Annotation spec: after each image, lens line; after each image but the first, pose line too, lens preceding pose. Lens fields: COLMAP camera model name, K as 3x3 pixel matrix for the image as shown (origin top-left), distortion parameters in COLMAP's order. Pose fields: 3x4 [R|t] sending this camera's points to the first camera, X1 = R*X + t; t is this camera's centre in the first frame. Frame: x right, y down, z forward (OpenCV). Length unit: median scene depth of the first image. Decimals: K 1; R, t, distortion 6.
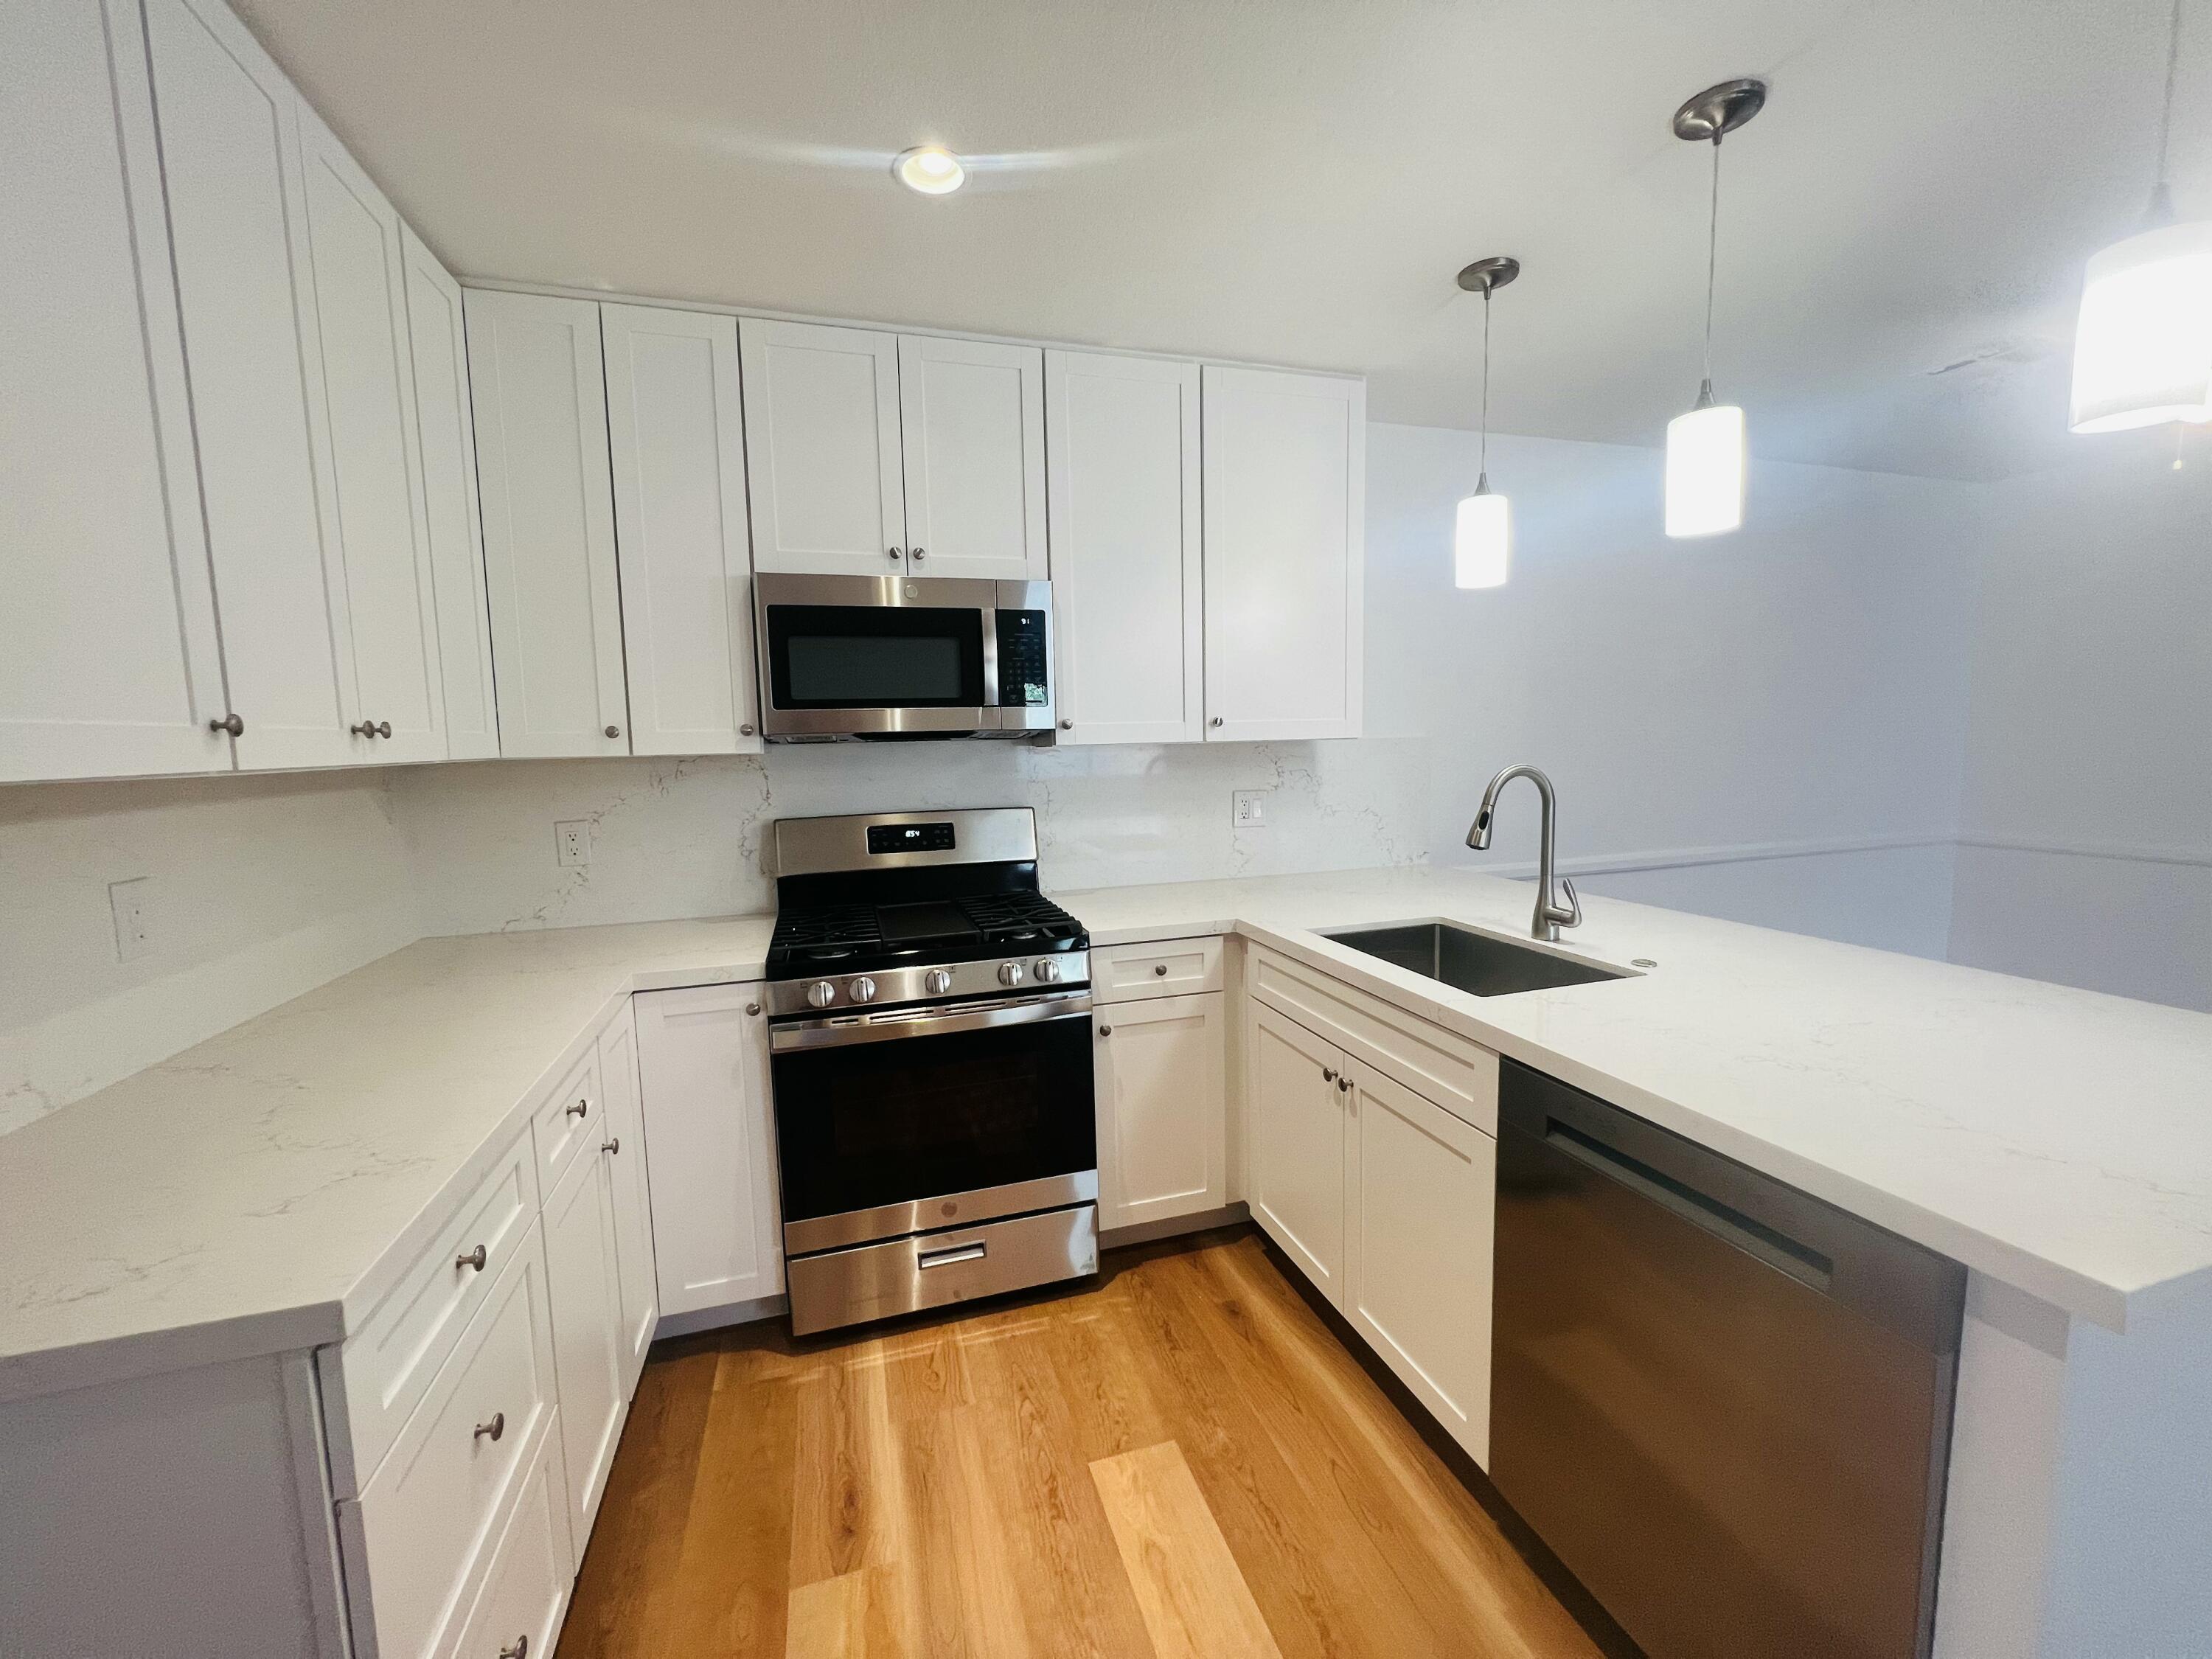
lens RADIAL K [[883.4, 0, 1098.8], [0, 883.4, 831.9], [0, 0, 1]] dist [-0.001052, 0.000728]
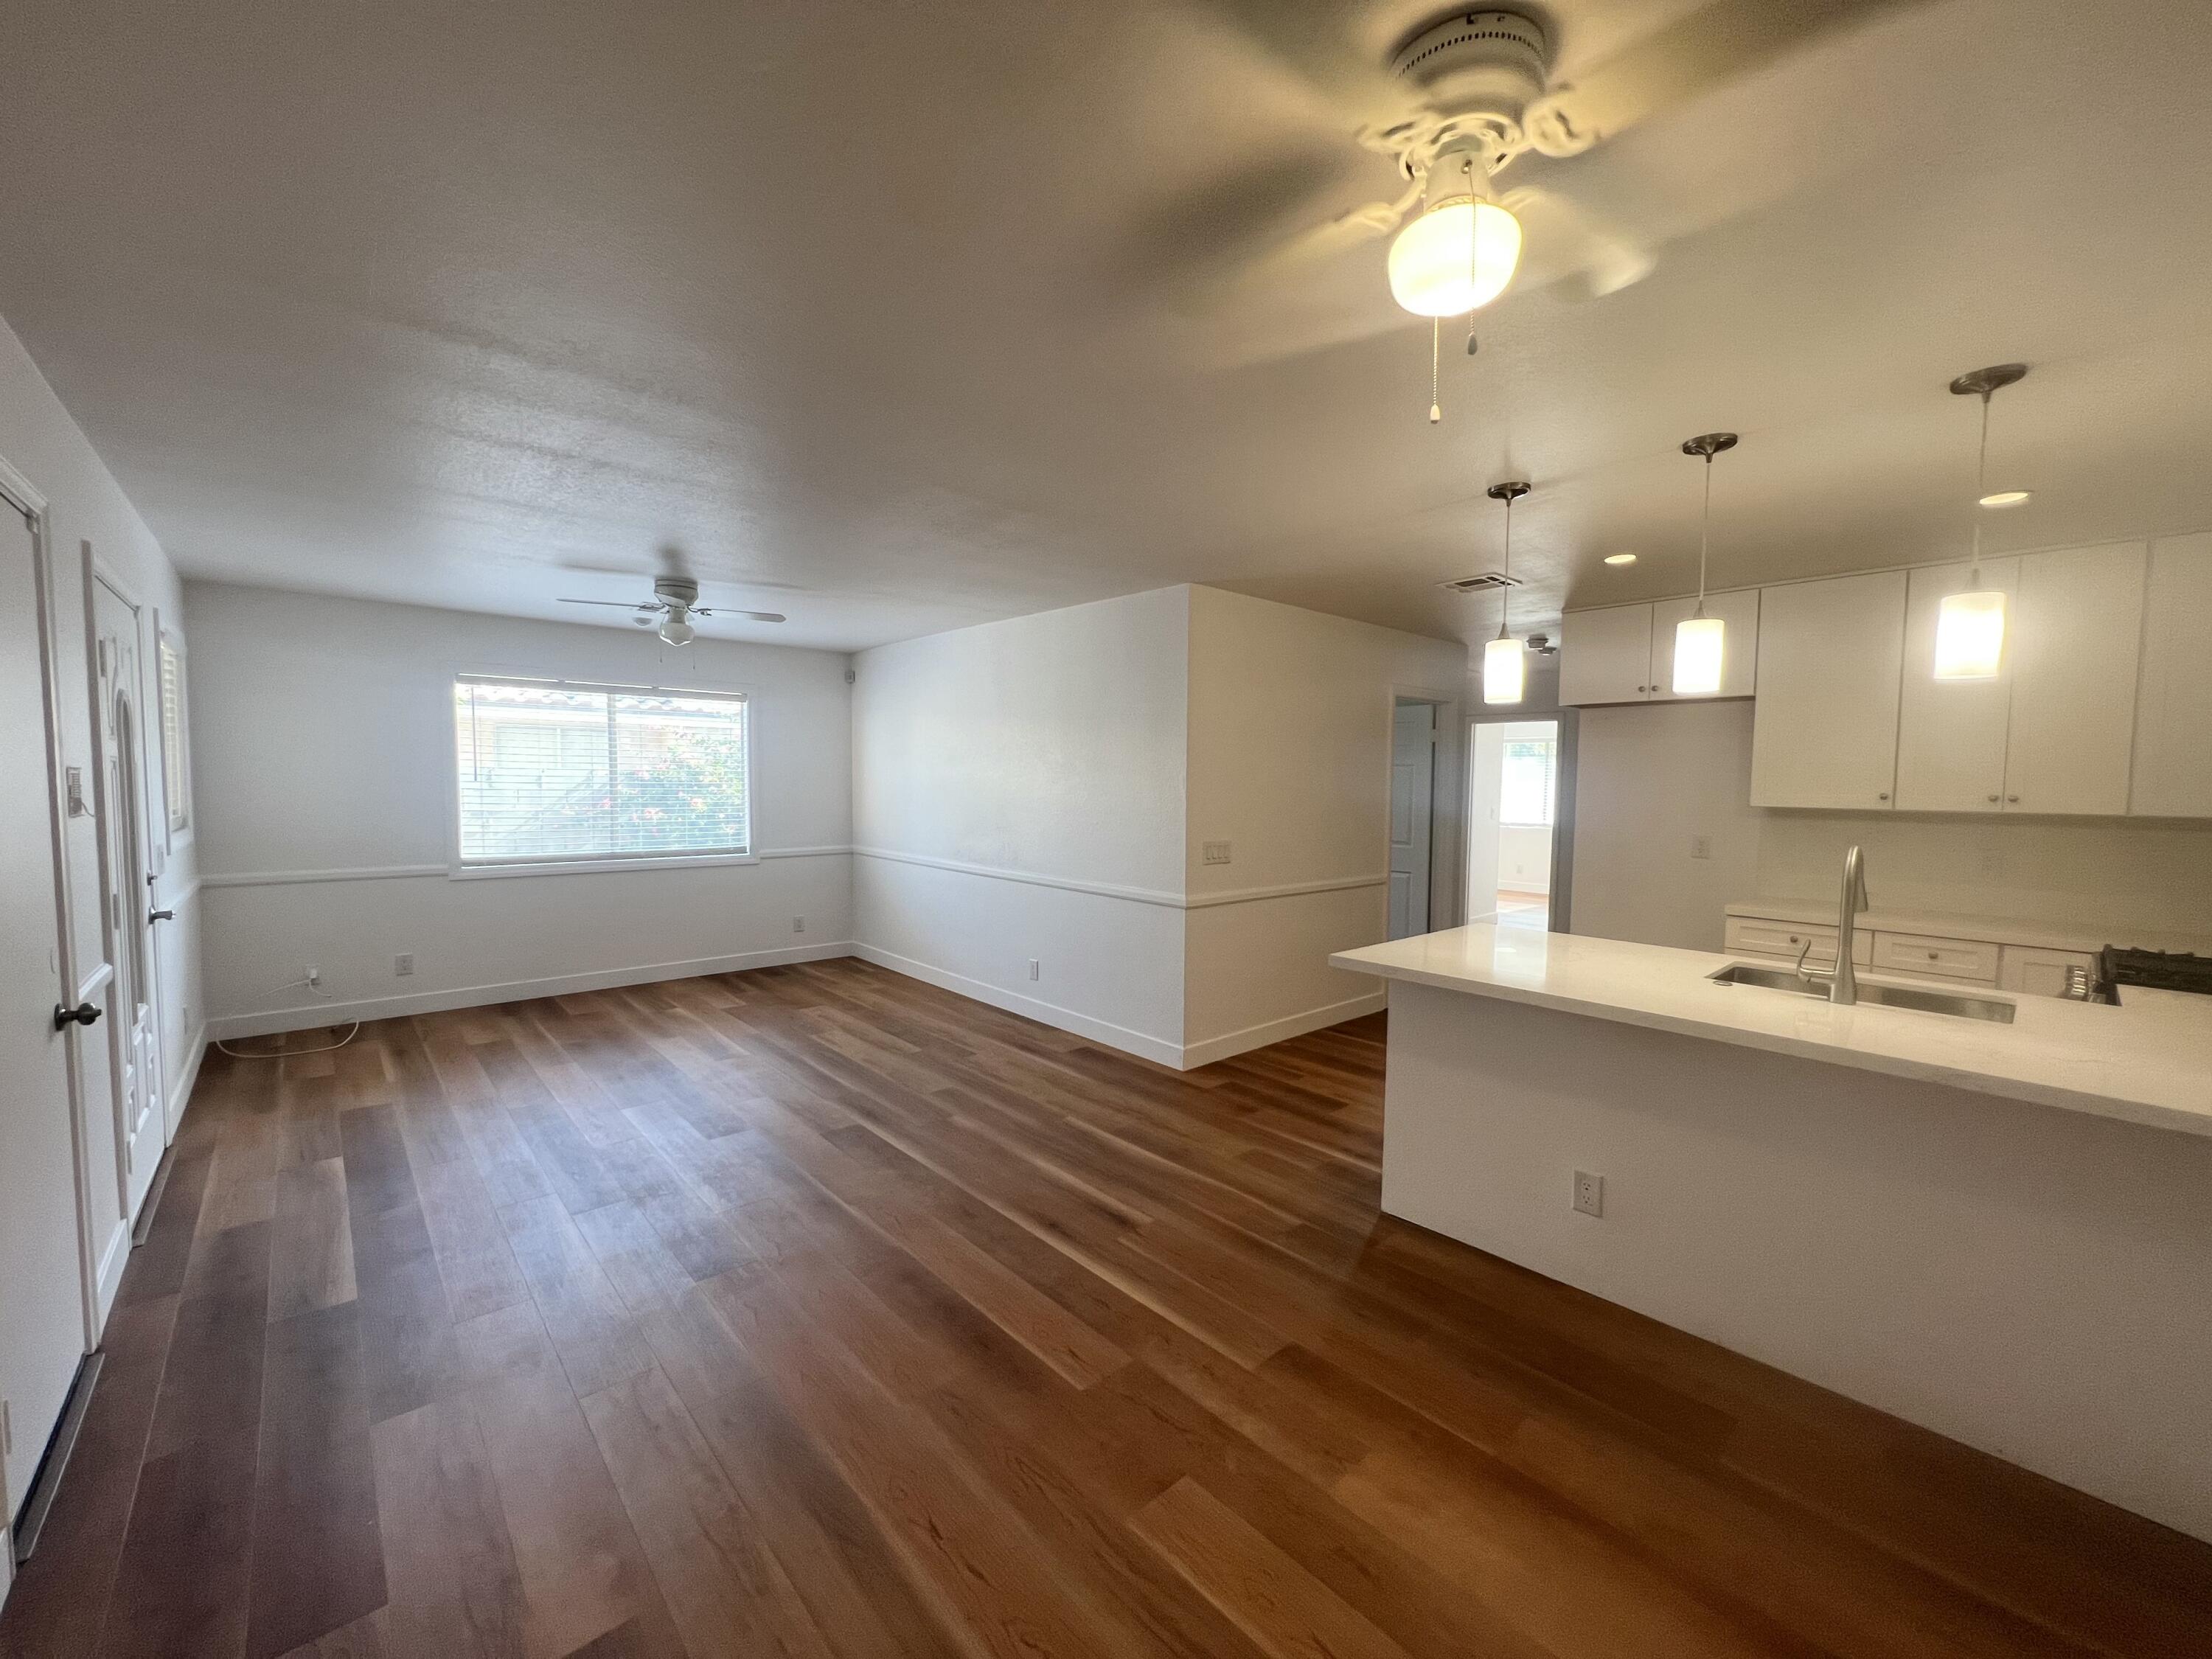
lens RADIAL K [[883.4, 0, 1097.1], [0, 883.4, 834.8], [0, 0, 1]] dist [-0.001052, 0.000728]
pose [[-0.905289, 0.036405, -0.423234, 1.810954], [-0.039278, 0.984879, 0.168730, -0.239766], [0.422977, 0.169373, -0.890170, 1.538204]]
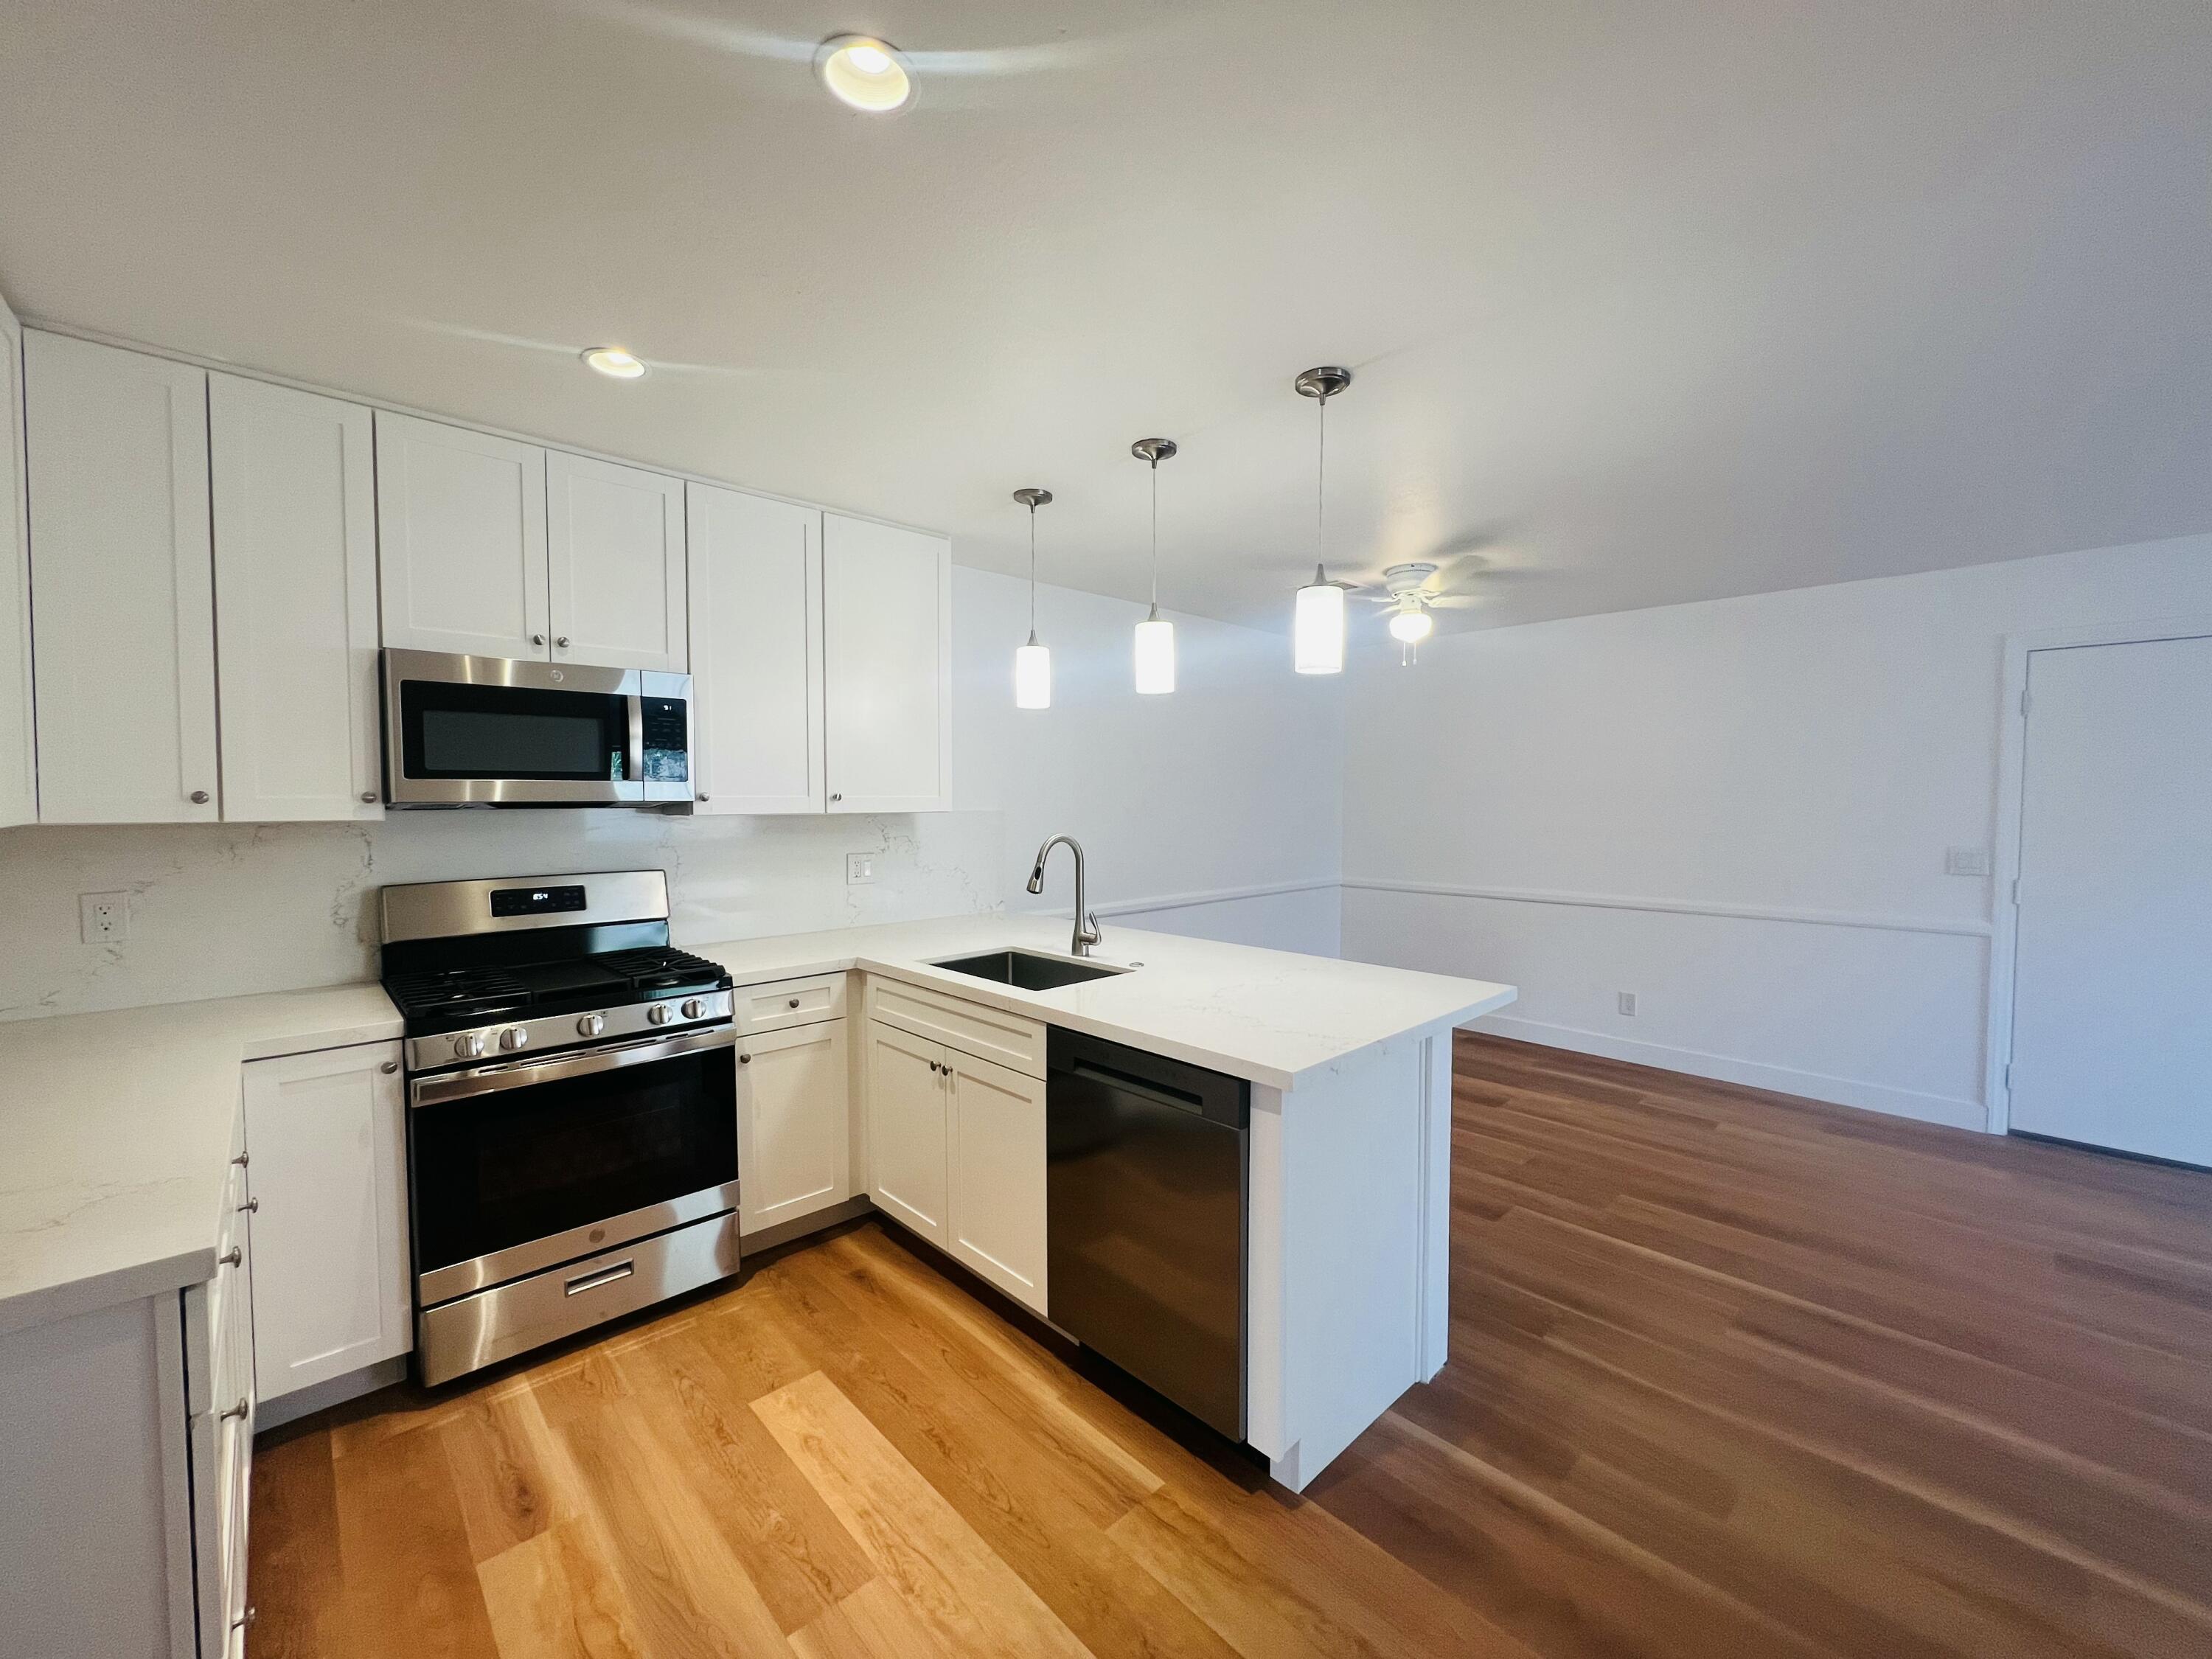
lens RADIAL K [[883.4, 0, 1105.5], [0, 883.4, 825.6], [0, 0, 1]] dist [-0.001052, 0.000728]
pose [[0.891816, 0.007393, 0.452338, -0.108130], [0.028431, 0.996974, -0.072349, 0.016347], [-0.451504, 0.077383, 0.888907, -0.310405]]
